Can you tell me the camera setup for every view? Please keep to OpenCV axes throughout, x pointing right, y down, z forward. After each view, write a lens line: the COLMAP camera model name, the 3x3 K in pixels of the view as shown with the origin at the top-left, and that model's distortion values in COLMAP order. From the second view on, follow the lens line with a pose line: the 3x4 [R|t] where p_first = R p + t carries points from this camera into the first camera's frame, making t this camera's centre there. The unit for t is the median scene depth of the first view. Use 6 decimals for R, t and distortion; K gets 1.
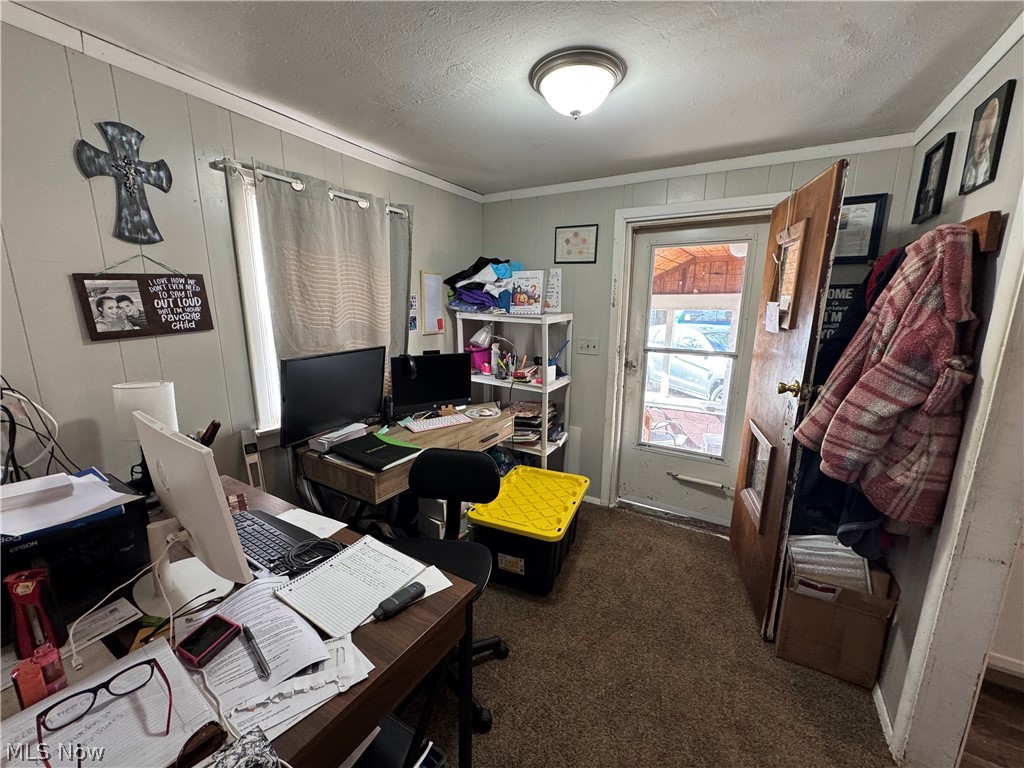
lens RADIAL K [[407.0, 0, 510.3], [0, 407.0, 385.0], [0, 0, 1]] dist [-0.003460, -0.000101]
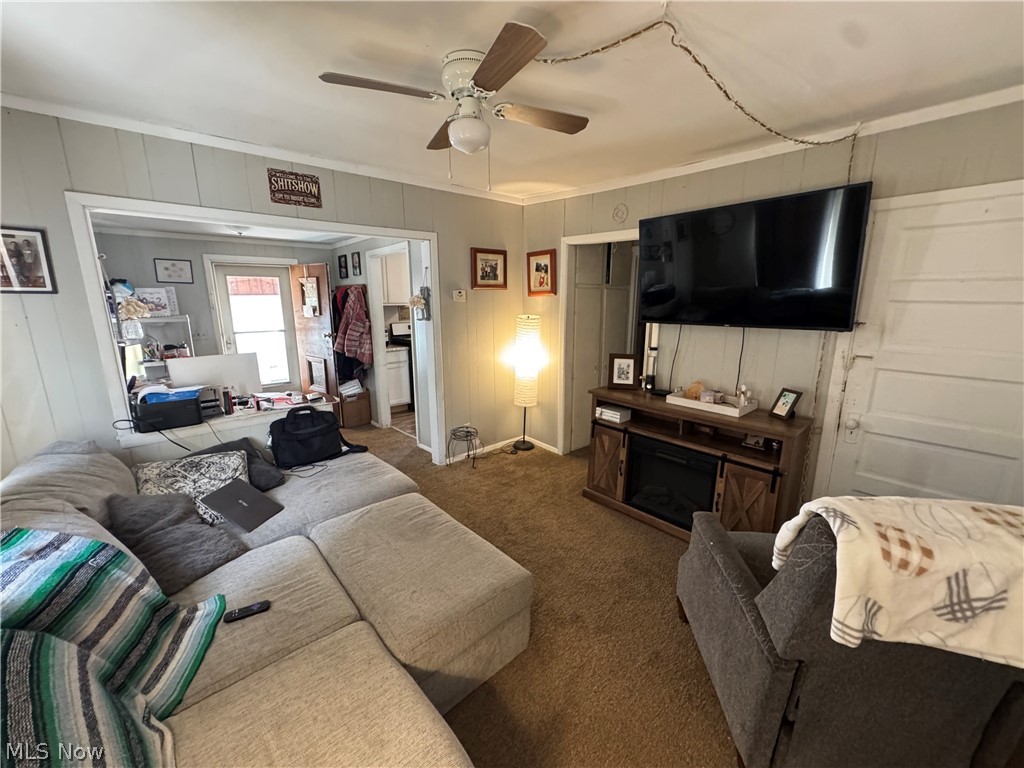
lens RADIAL K [[407.0, 0, 513.0], [0, 407.0, 383.2], [0, 0, 1]] dist [-0.003460, -0.000101]
pose [[0.299675, -0.206780, 0.931363, -1.290552], [0.195433, 0.968832, 0.152217, 0.118626], [-0.933810, 0.136403, 0.330747, -0.883756]]
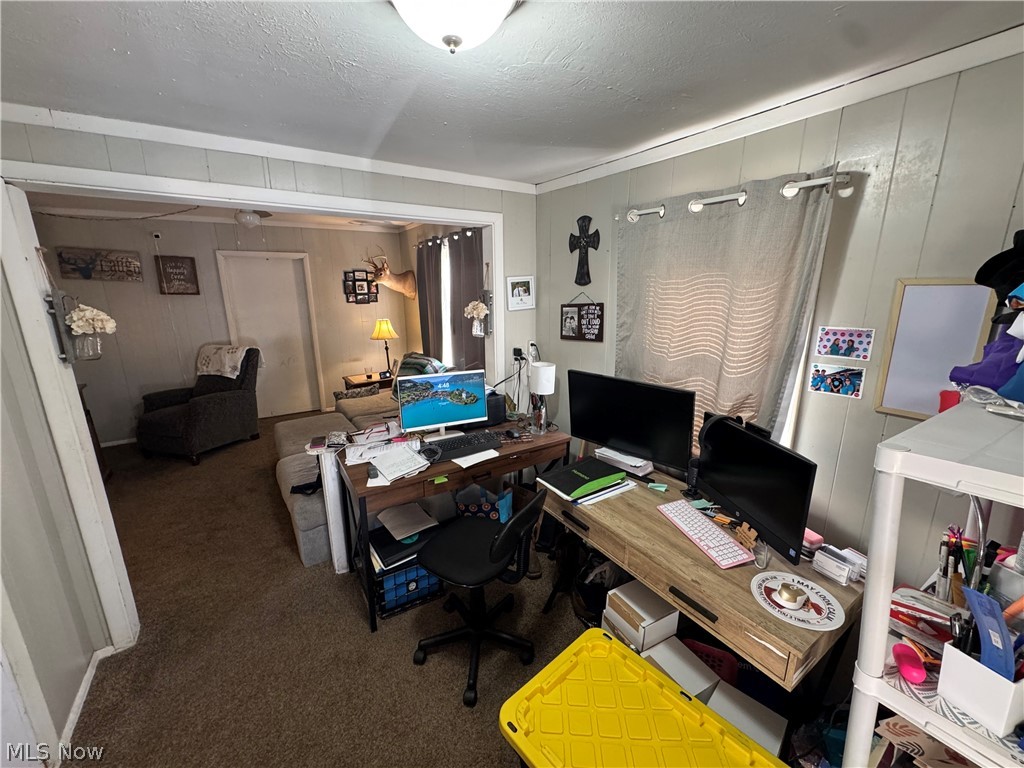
lens RADIAL K [[407.0, 0, 509.8], [0, 407.0, 387.0], [0, 0, 1]] dist [-0.003460, -0.000101]
pose [[-0.443015, 0.204499, -0.872879, 0.501168], [-0.176082, 0.934825, 0.308378, -0.278808], [0.879053, 0.290314, -0.378133, 0.984813]]
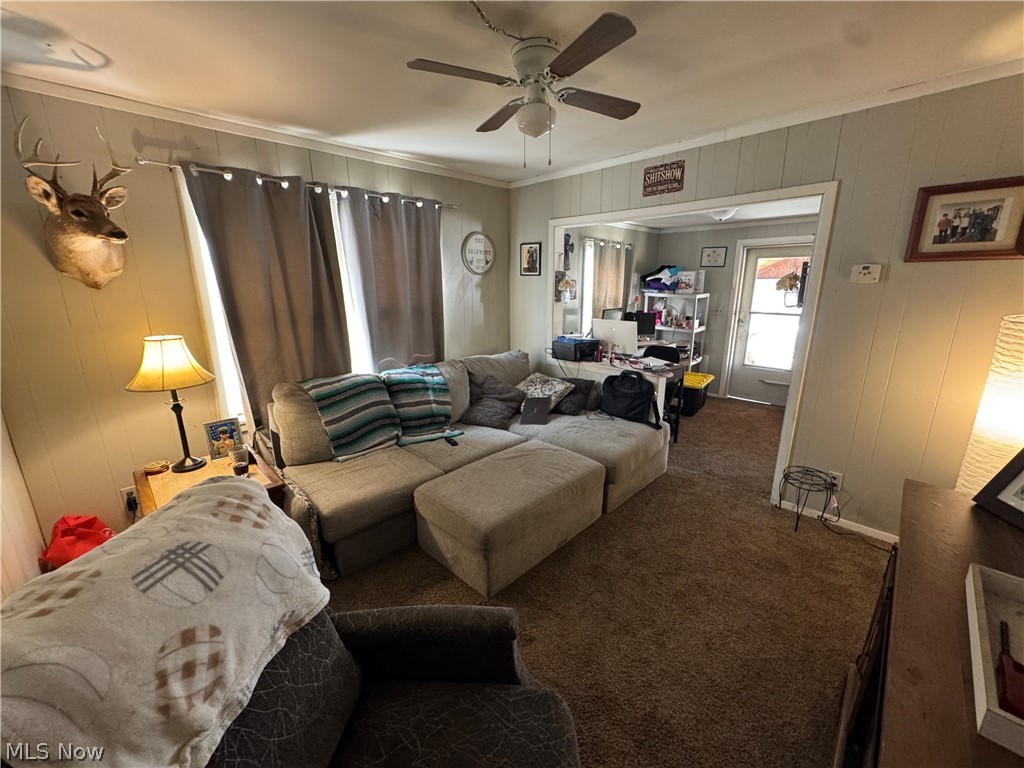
lens RADIAL K [[407.0, 0, 513.0], [0, 407.0, 382.6], [0, 0, 1]] dist [-0.003460, -0.000101]
pose [[0.970218, 0.049168, -0.237191, -0.350143], [-0.039643, 0.998211, 0.044761, 0.253247], [0.238967, -0.034025, 0.970431, -1.421463]]
